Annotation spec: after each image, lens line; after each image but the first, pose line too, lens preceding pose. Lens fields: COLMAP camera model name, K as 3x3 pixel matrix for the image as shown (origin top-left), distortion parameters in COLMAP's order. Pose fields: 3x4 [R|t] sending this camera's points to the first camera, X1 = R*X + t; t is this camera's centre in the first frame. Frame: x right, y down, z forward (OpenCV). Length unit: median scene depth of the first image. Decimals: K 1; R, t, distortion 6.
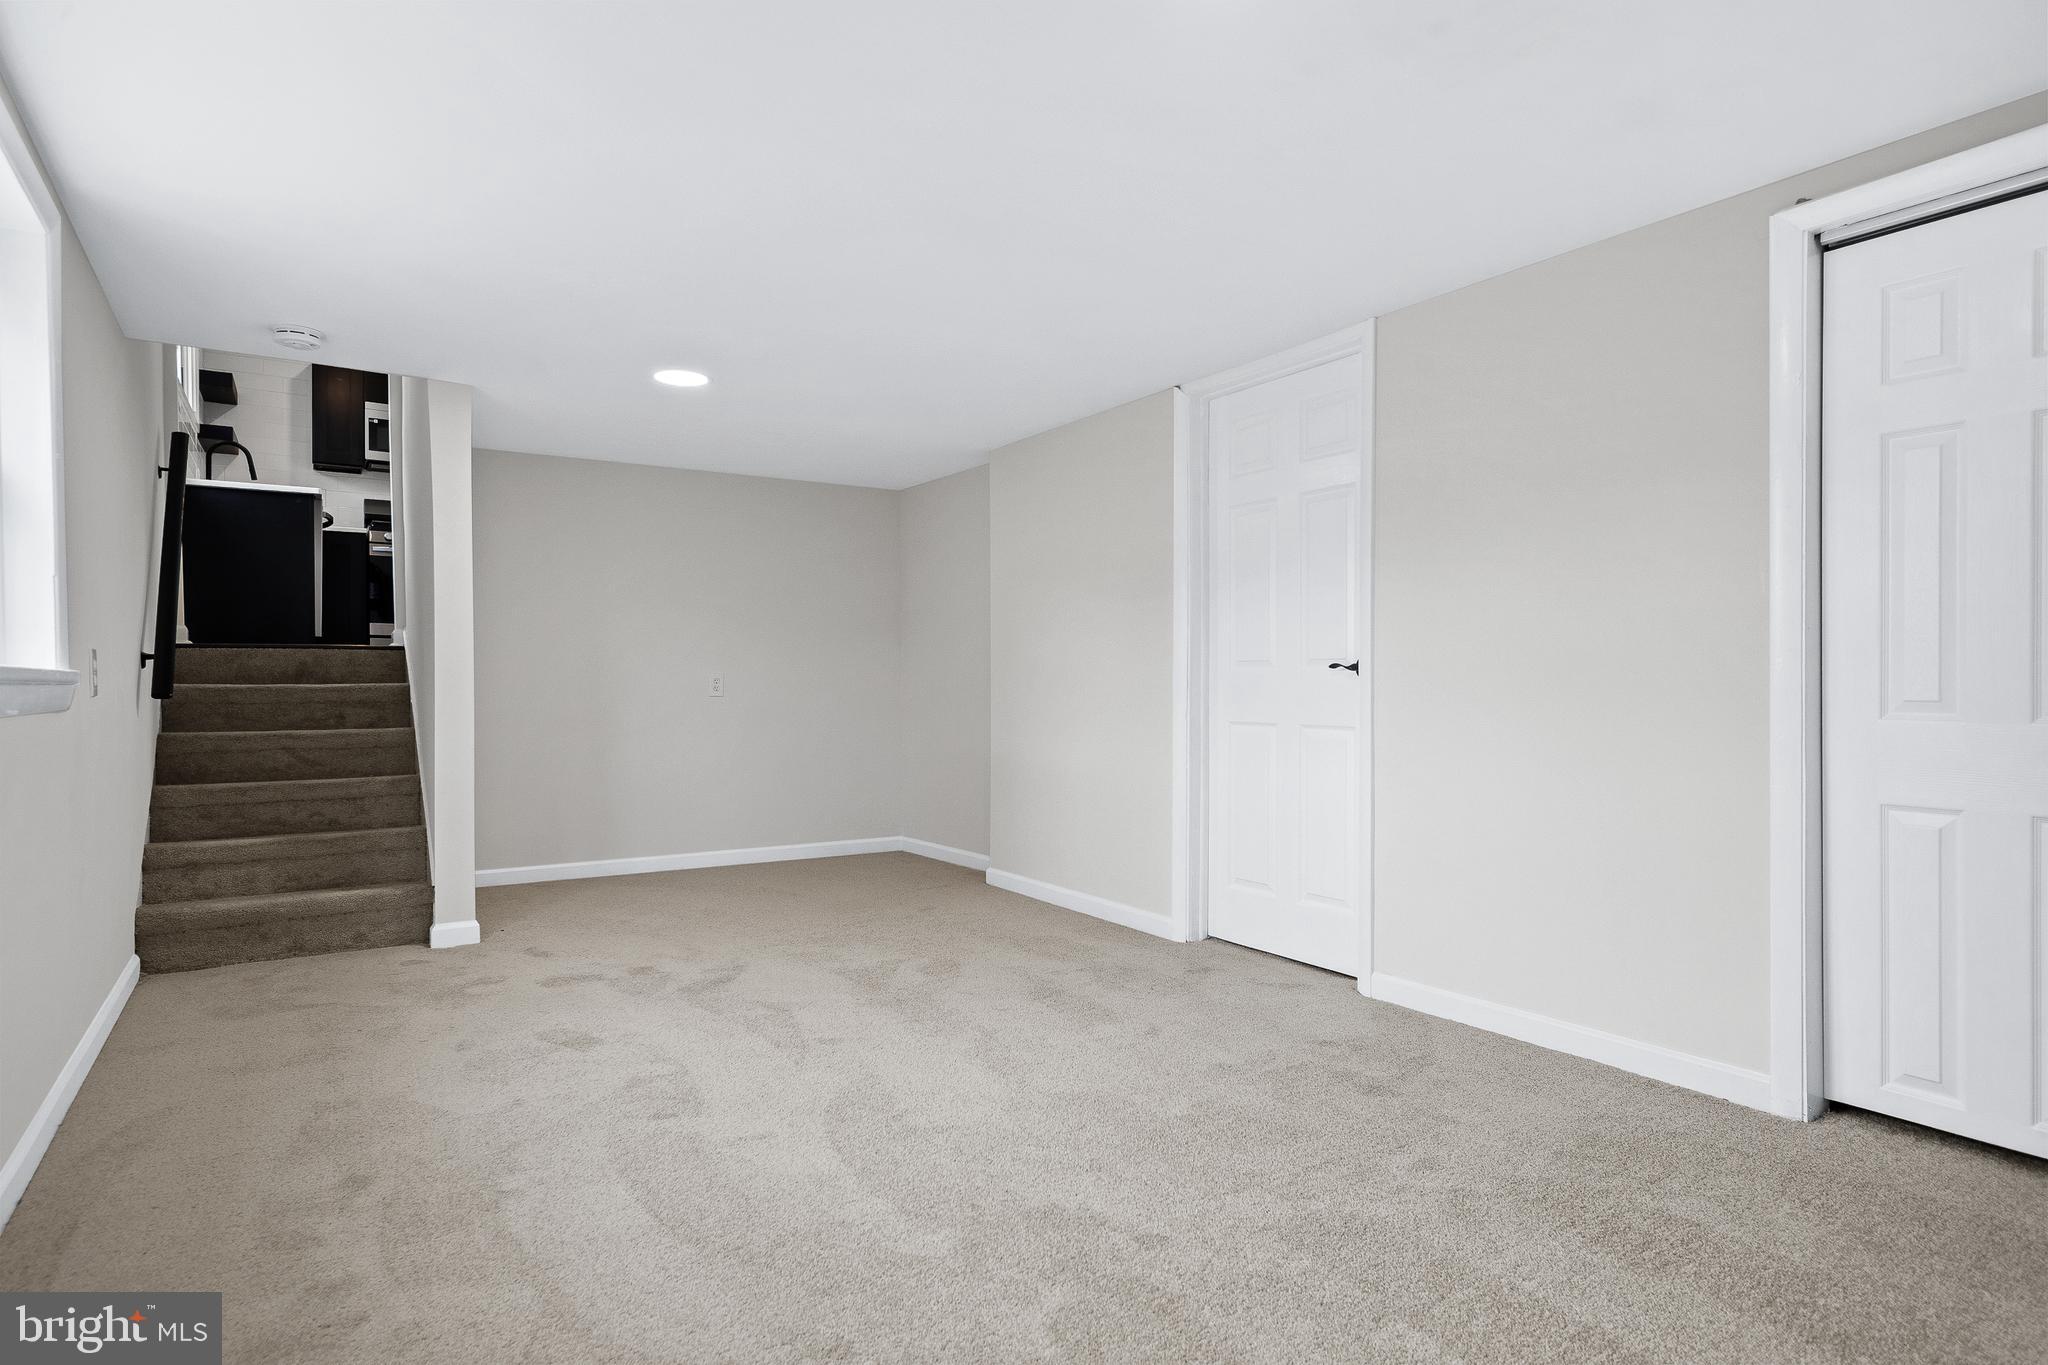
lens RADIAL K [[1134.4, 0, 1018.1], [0, 1134.4, 681.0], [0, 0, 1]] dist [0.006684, 0.005323]
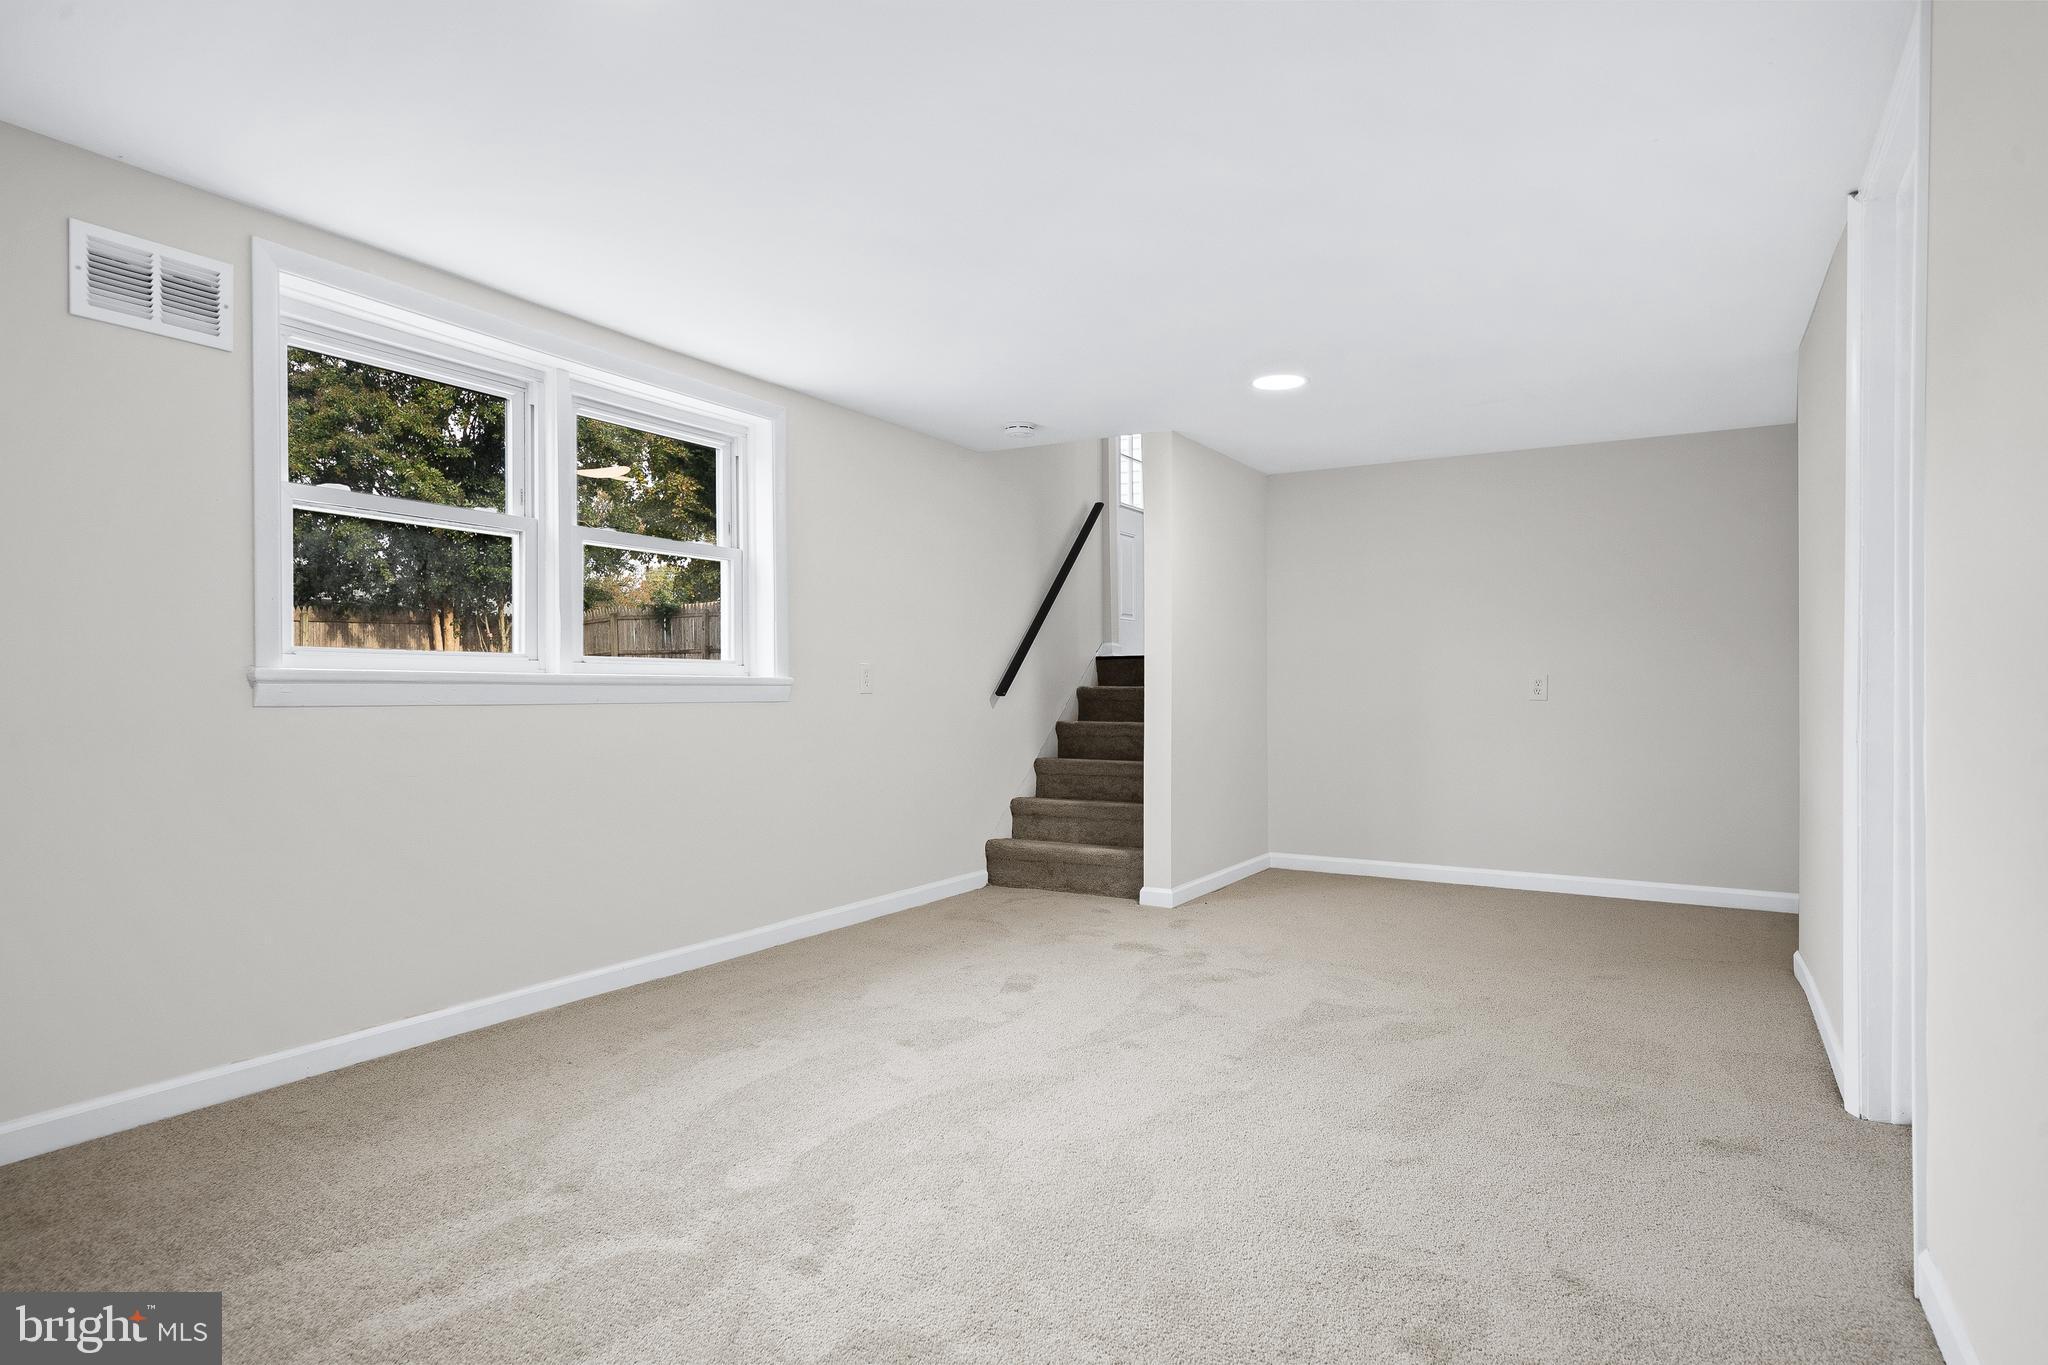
lens RADIAL K [[1134.4, 0, 1026.9], [0, 1134.4, 690.2], [0, 0, 1]] dist [0.006684, 0.005323]
pose [[0.451801, 0.003394, -0.892112, 0.526947], [0.002911, 0.999982, 0.005278, 0.000059], [0.892114, -0.004982, 0.451783, 0.363584]]
